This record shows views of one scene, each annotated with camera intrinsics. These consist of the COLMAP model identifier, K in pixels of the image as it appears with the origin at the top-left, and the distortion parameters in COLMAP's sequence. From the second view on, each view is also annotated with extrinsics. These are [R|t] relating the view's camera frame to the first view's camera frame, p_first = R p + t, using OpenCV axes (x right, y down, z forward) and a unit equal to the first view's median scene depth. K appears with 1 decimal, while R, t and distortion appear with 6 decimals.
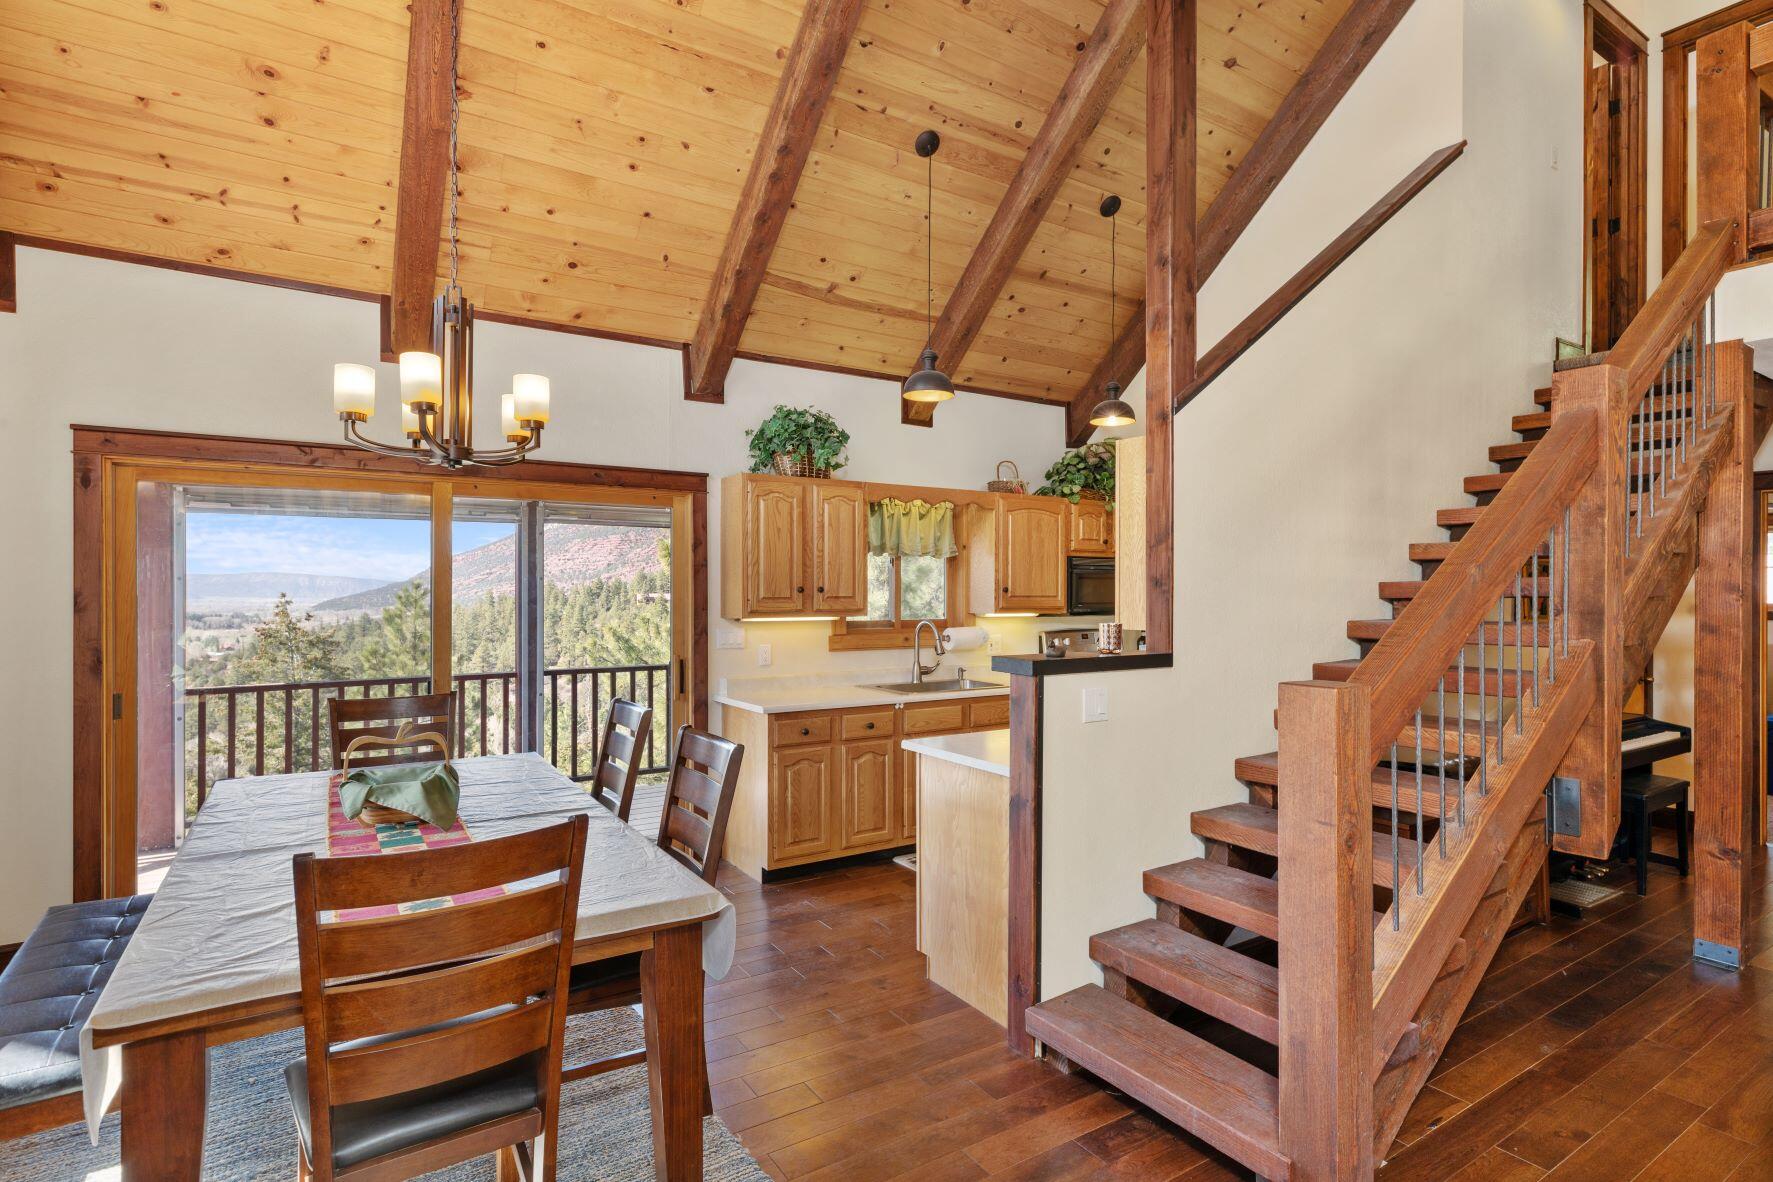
lens RADIAL K [[888.0, 0, 888.6], [0, 888.0, 584.7], [0, 0, 1]] dist [-0.002698, -0.000163]
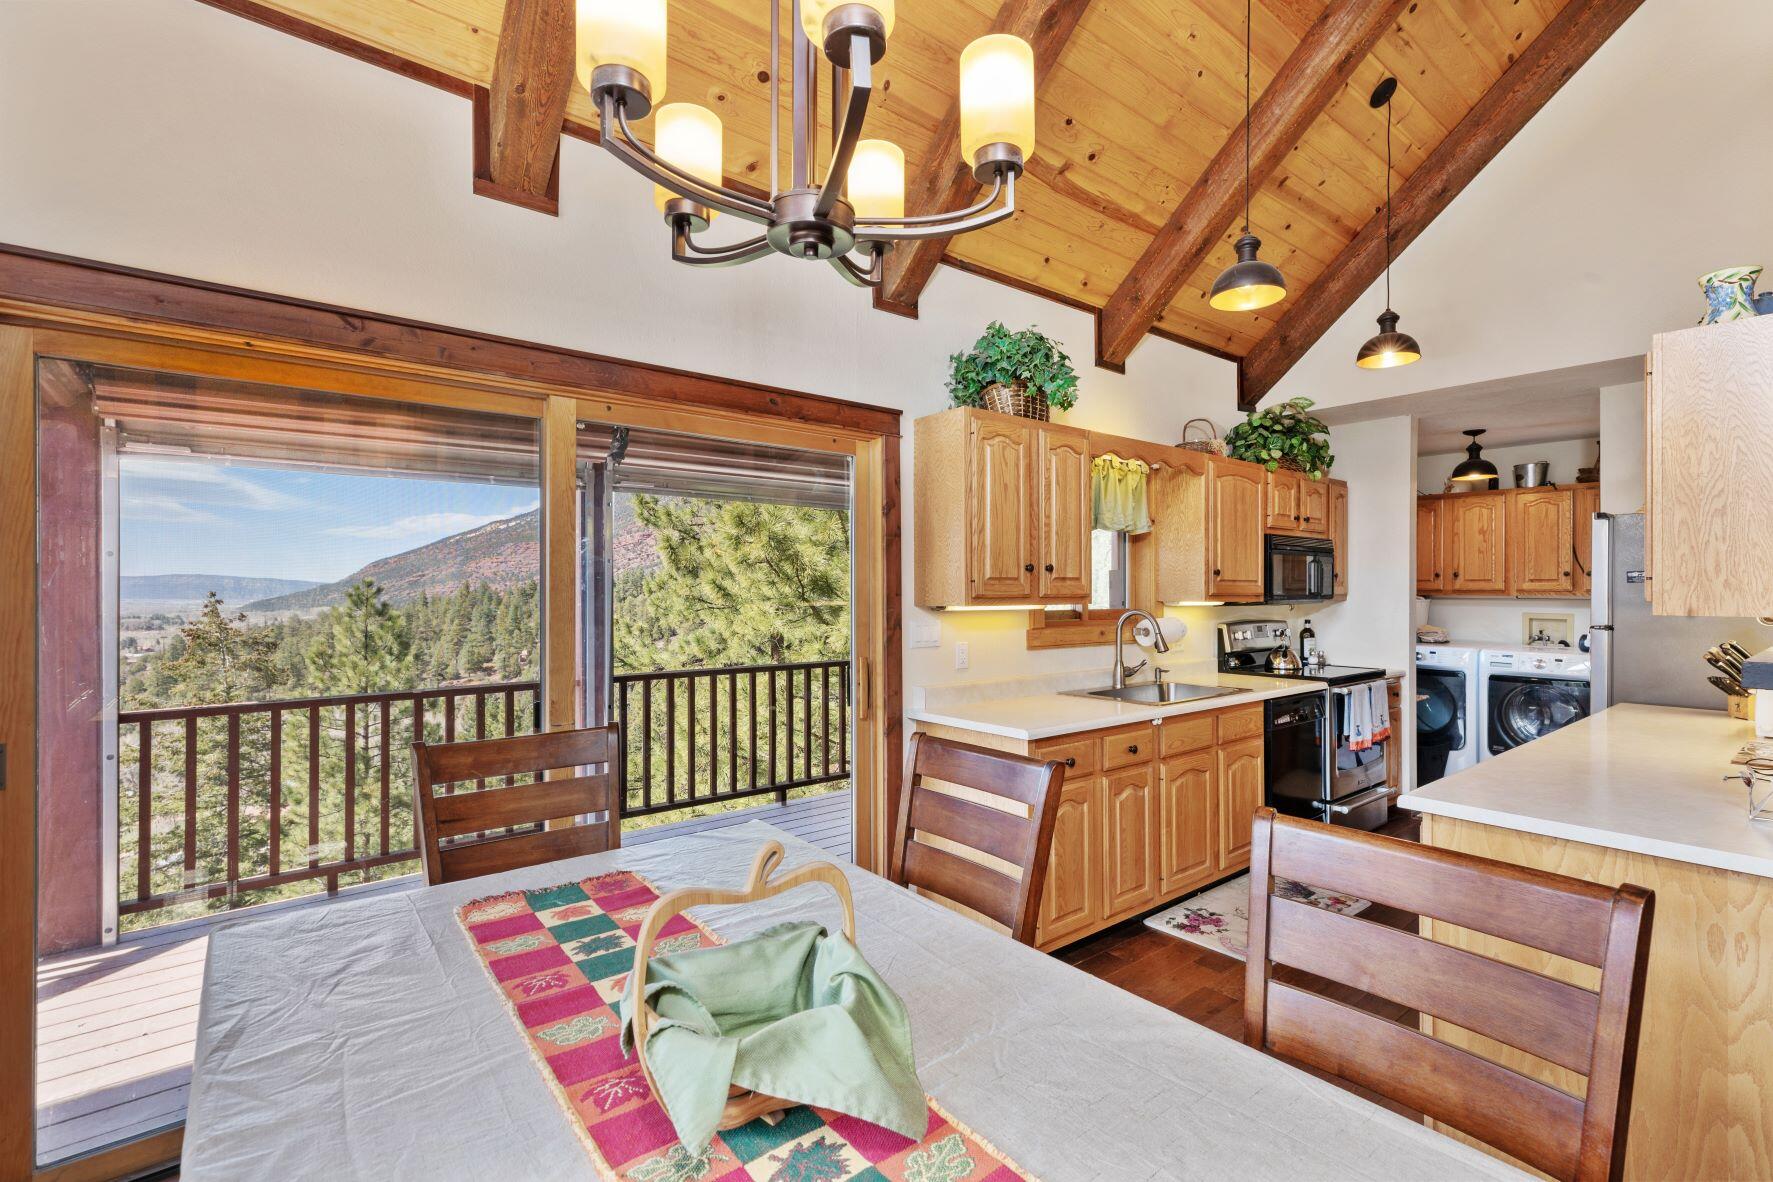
lens RADIAL K [[802.5, 0, 892.4], [0, 802.5, 584.7], [0, 0, 1]] dist [0.001386, 0.000239]
pose [[0.994223, -0.001545, 0.107321, -0.271867], [0.001636, 0.999998, -0.000761, 0.019163], [-0.107320, 0.000932, 0.994224, 0.324875]]
